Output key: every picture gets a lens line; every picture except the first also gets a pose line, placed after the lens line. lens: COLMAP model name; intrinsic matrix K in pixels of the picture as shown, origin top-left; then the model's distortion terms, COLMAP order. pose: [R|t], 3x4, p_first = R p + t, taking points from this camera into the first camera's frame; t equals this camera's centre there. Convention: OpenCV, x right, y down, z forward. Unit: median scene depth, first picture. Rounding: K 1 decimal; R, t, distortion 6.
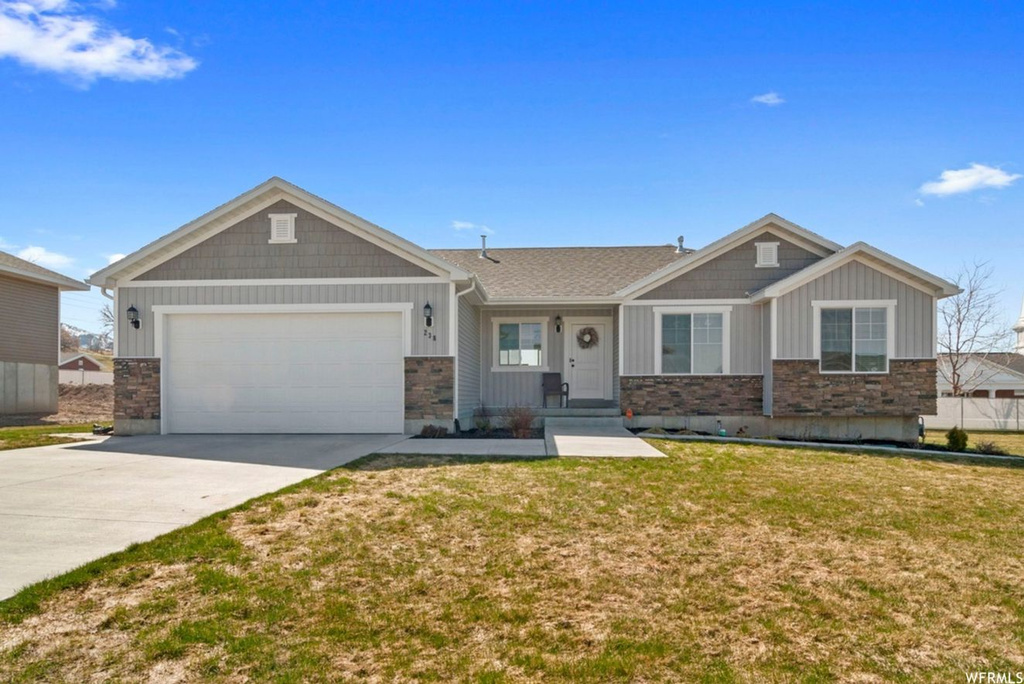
lens RADIAL K [[550.6, 0, 508.5], [0, 550.6, 406.8], [0, 0, 1]] dist [0.001074, 0.000130]
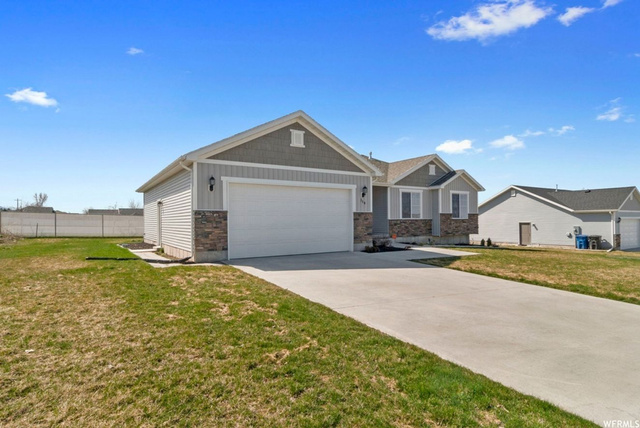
lens RADIAL K [[353.5, 0, 318.3], [0, 353.5, 225.0], [0, 0, 1]] dist [0.002178, 0.000287]
pose [[0.805069, -0.011553, 0.593069, -0.923911], [0.015016, 0.999887, -0.000906, -0.039726], [-0.592991, 0.009635, 0.805151, 0.043762]]
